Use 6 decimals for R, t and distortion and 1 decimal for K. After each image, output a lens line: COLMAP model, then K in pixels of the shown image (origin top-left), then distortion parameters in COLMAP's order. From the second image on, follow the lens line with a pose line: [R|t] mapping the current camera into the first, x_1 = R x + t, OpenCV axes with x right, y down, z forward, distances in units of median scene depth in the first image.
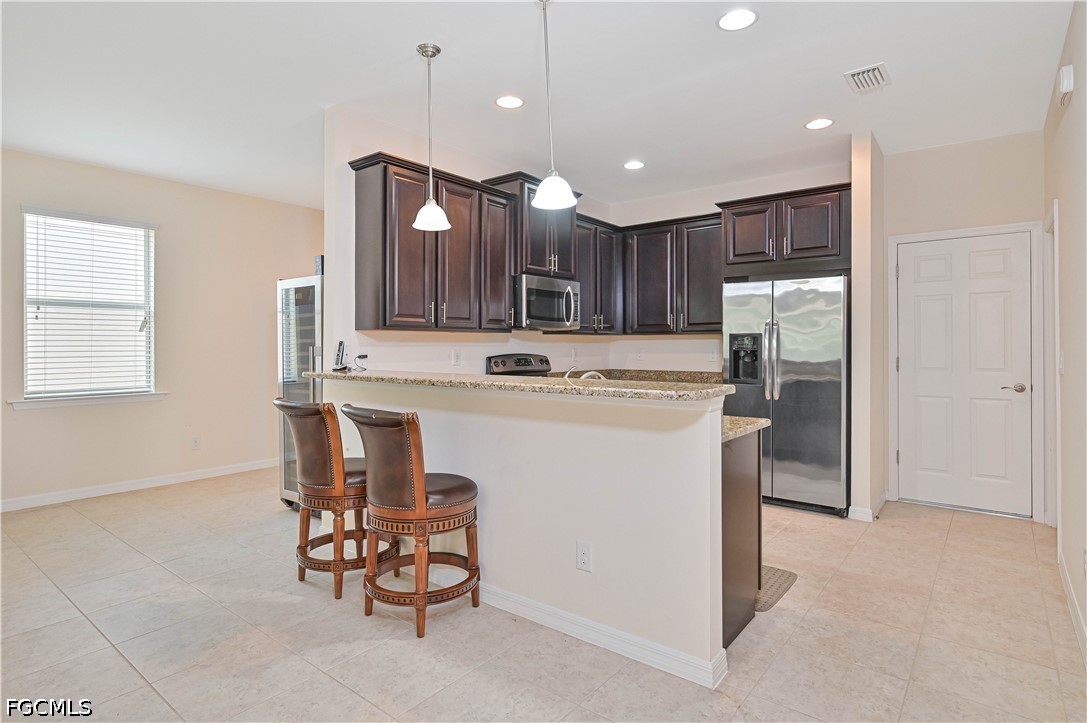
lens RADIAL K [[569.5, 0, 545.4], [0, 569.5, 351.9], [0, 0, 1]] dist [-0.012890, 0.000610]
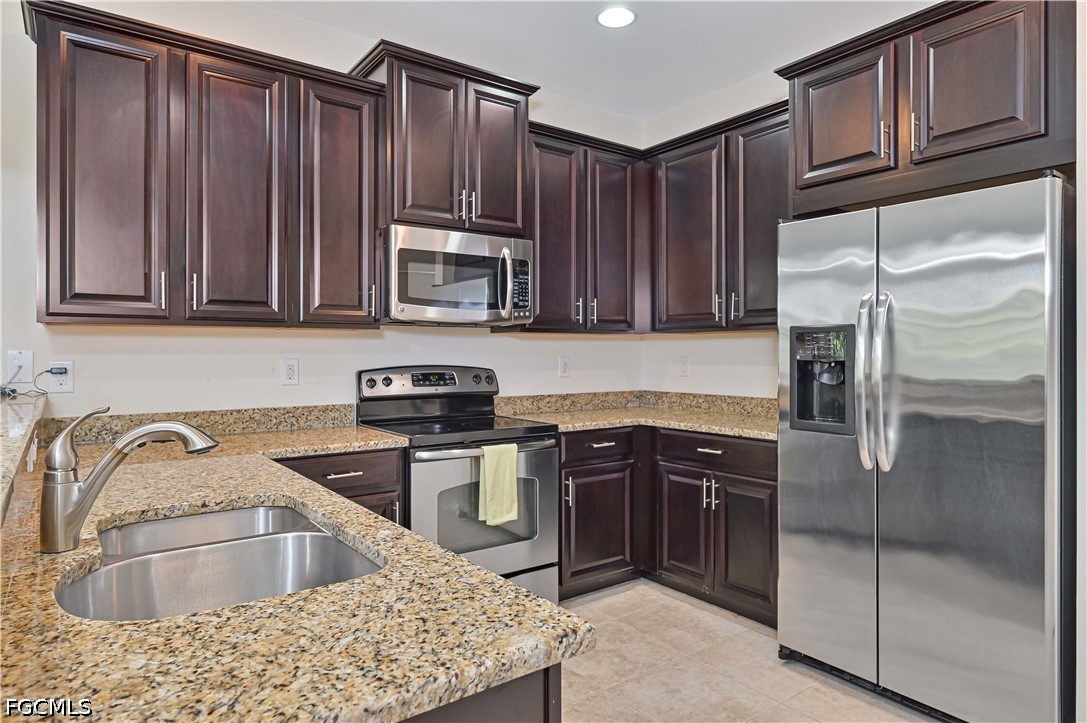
lens RADIAL K [[648.8, 0, 542.9], [0, 648.8, 355.2], [0, 0, 1]] dist [-0.000318, -0.002940]
pose [[0.964146, 0.000302, -0.265373, 0.261509], [-0.002102, 0.999977, -0.006499, -0.003429], [0.265365, 0.006824, 0.964124, 0.401729]]
